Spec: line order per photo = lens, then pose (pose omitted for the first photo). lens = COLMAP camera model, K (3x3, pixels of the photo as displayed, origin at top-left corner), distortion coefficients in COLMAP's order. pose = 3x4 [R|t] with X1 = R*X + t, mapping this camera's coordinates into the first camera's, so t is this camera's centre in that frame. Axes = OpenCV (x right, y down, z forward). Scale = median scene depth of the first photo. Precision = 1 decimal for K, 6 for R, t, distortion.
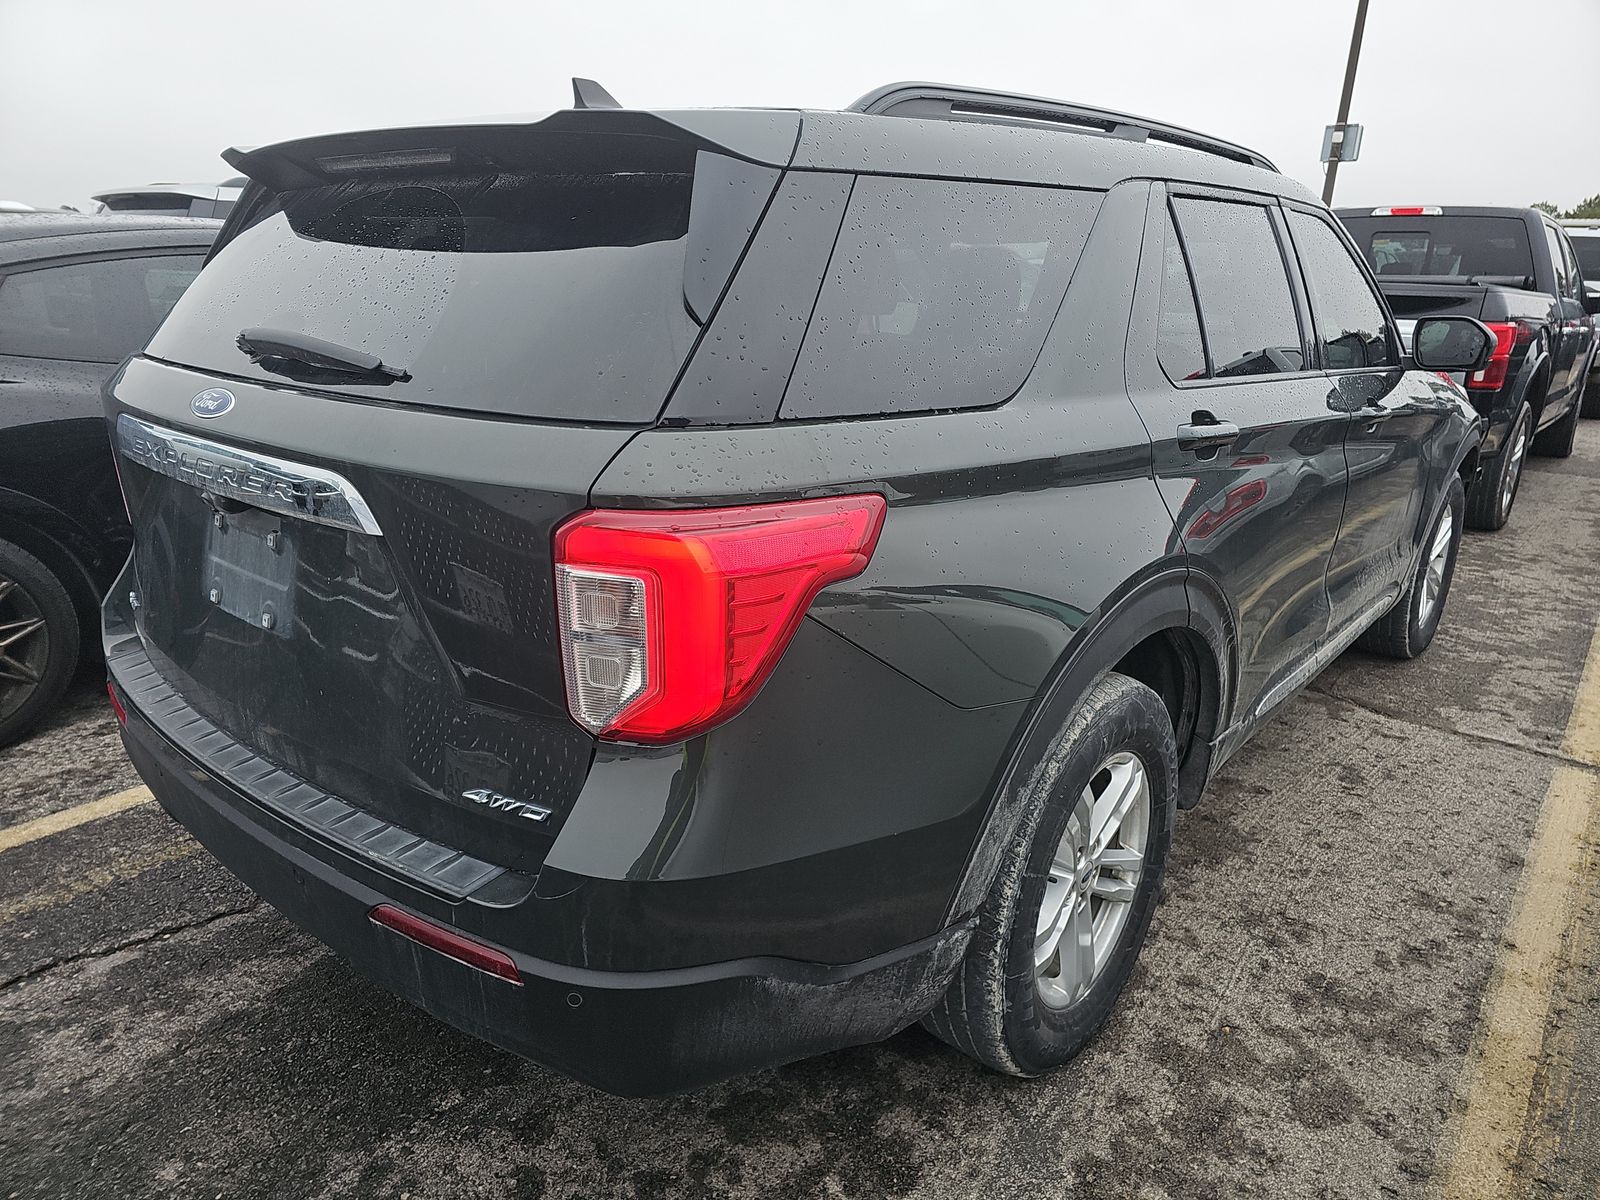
lens RADIAL K [[1052.5, 0, 792.8], [0, 1052.5, 600.1], [0, 0, 1]] dist [0.054537, -0.048875]
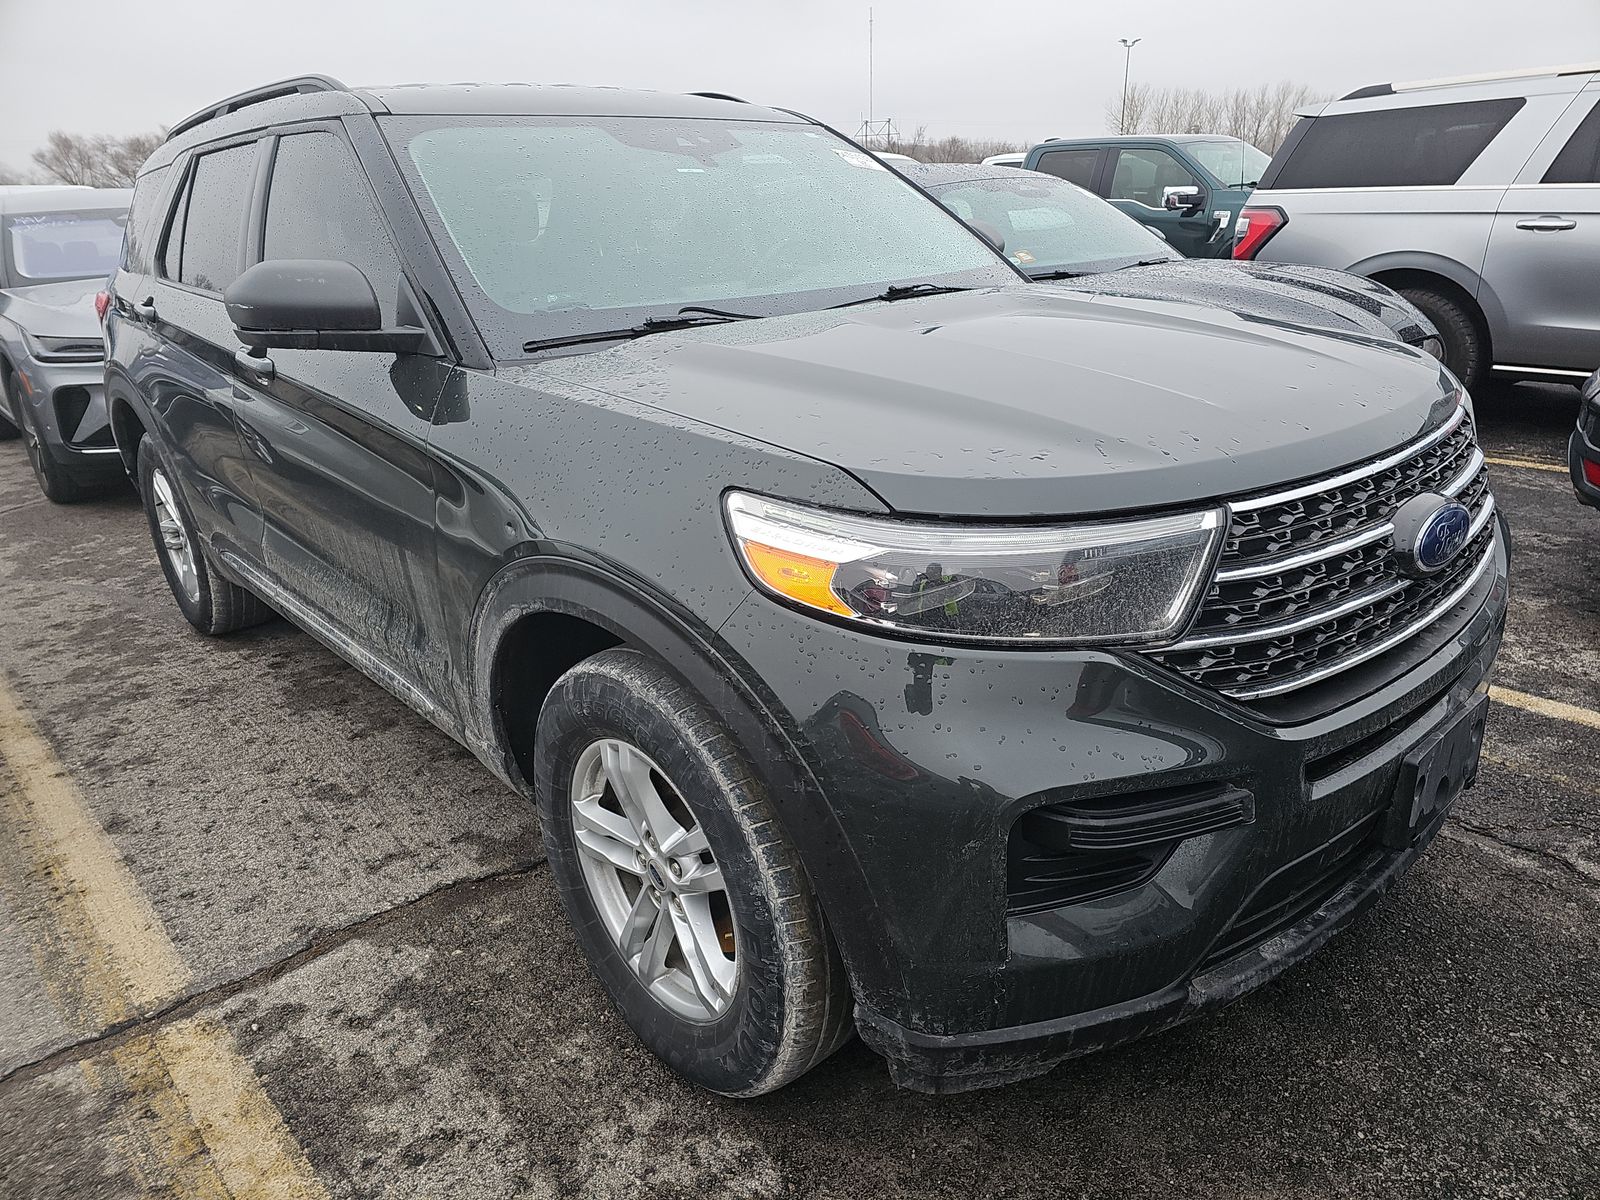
lens RADIAL K [[1052.5, 0, 808.9], [0, 1052.5, 604.5], [0, 0, 1]] dist [0.054537, -0.048875]
pose [[-0.126120, 0.341280, -0.931462, 1.435835], [-0.262851, 0.893902, 0.363108, -0.454237], [0.956558, 0.290631, -0.023034, 1.573373]]
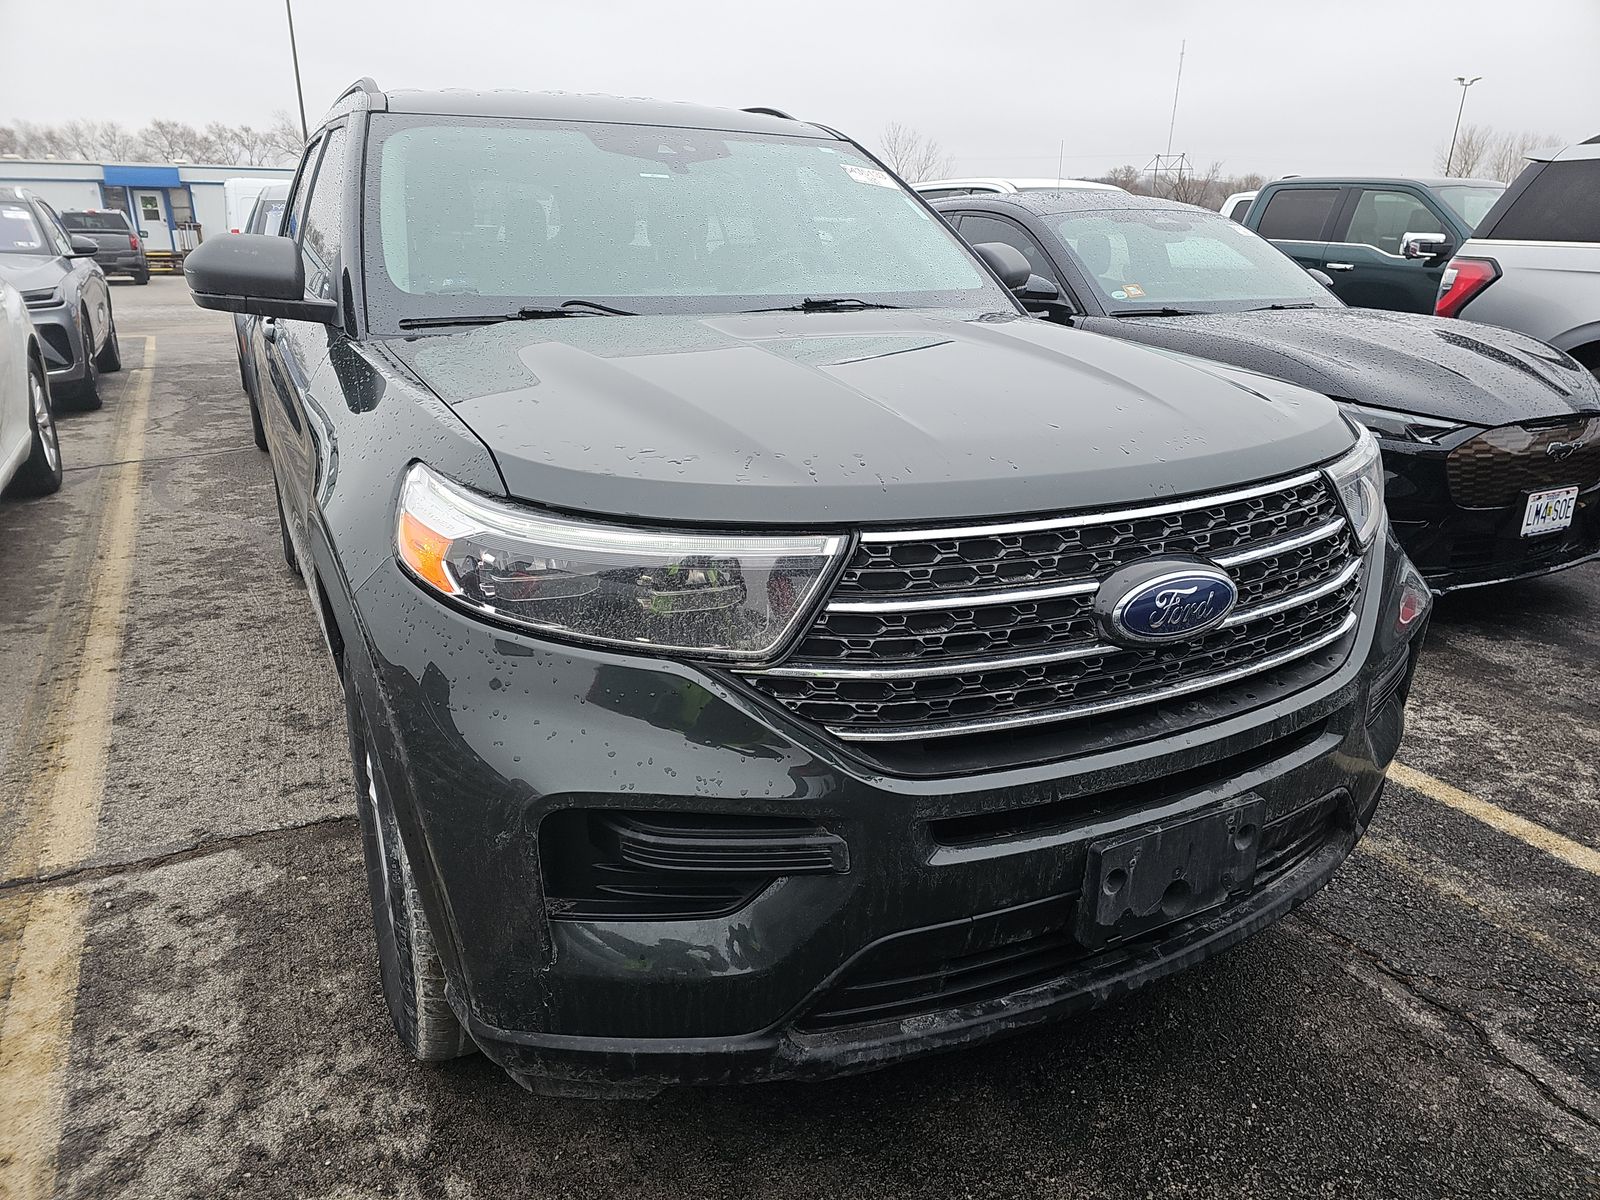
lens RADIAL K [[1052.5, 0, 787.5], [0, 1052.5, 596.1], [0, 0, 1]] dist [0.054537, -0.048875]
pose [[-0.380689, 0.280532, -0.881123, 1.360782], [-0.295630, 0.865940, 0.403425, -0.521432], [0.876173, 0.414066, -0.246720, 1.837188]]
